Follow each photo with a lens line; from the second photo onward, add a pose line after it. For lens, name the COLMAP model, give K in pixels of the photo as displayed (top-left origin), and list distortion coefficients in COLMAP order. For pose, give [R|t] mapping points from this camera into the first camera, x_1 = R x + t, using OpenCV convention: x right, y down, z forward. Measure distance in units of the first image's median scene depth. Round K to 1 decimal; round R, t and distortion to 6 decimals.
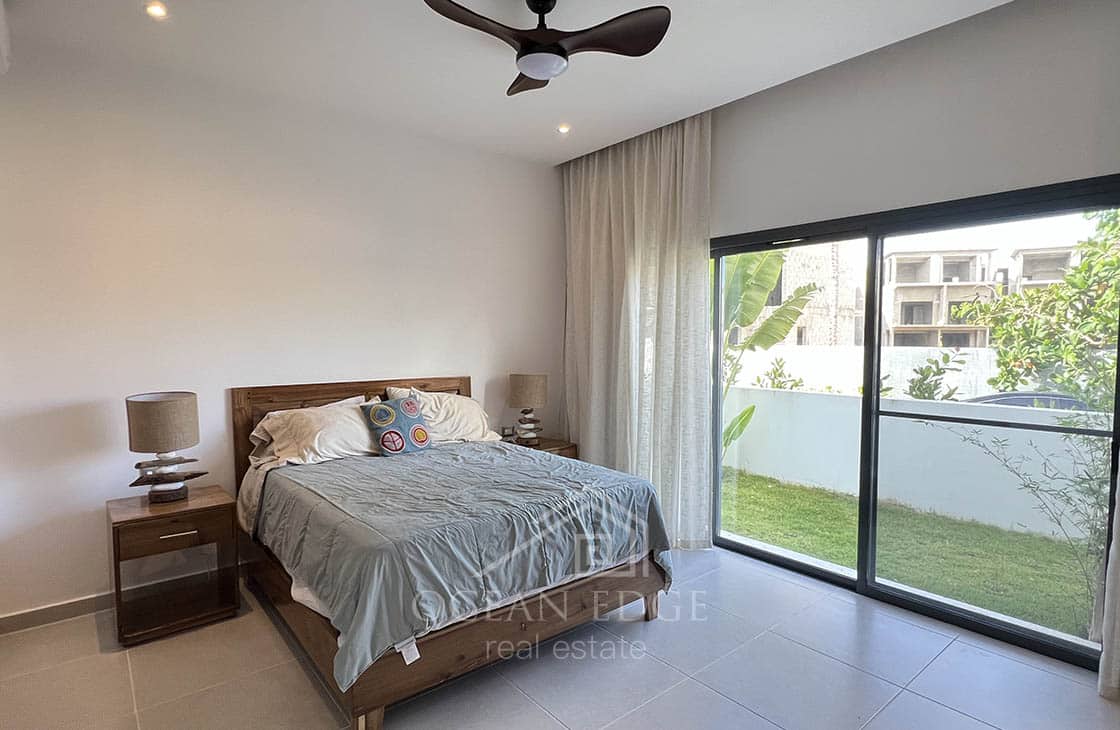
lens RADIAL K [[580.0, 0, 561.8], [0, 580.0, 372.0], [0, 0, 1]] dist [0.001734, -0.000507]
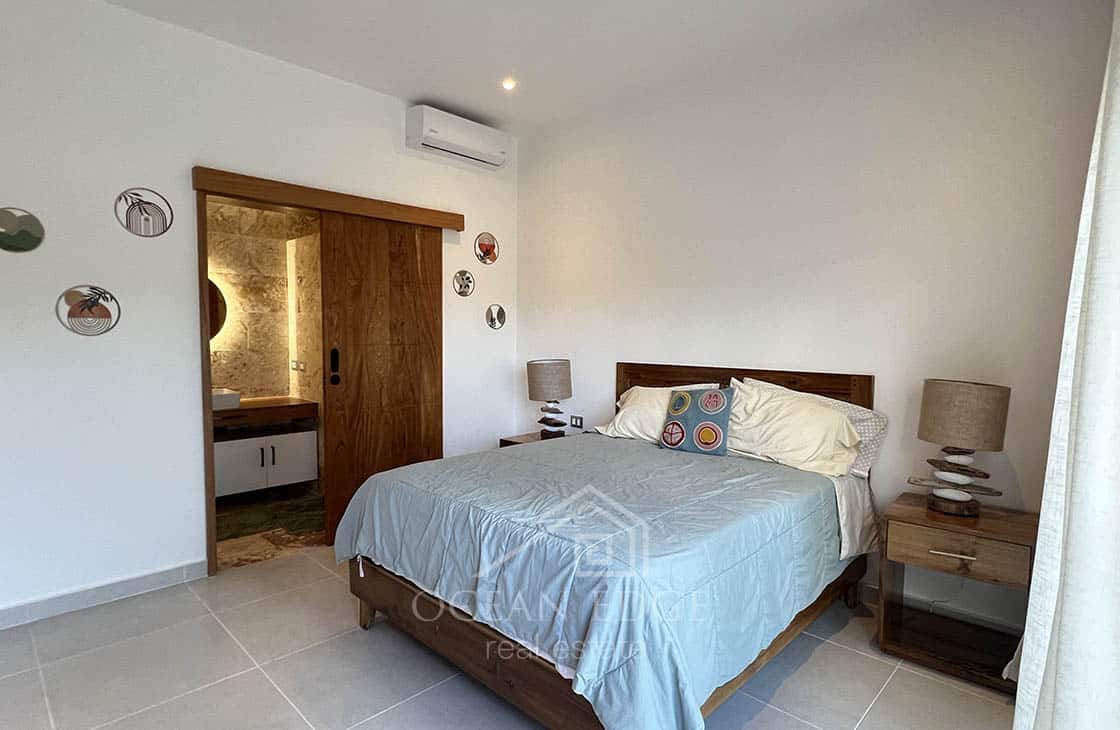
lens RADIAL K [[580.0, 0, 561.8], [0, 580.0, 372.0], [0, 0, 1]] dist [0.001734, -0.000507]
pose [[0.111129, 0.067862, -0.991486, 0.483025], [-0.073271, 0.995510, 0.059925, -0.012786], [0.991101, 0.065988, 0.115602, 0.619670]]
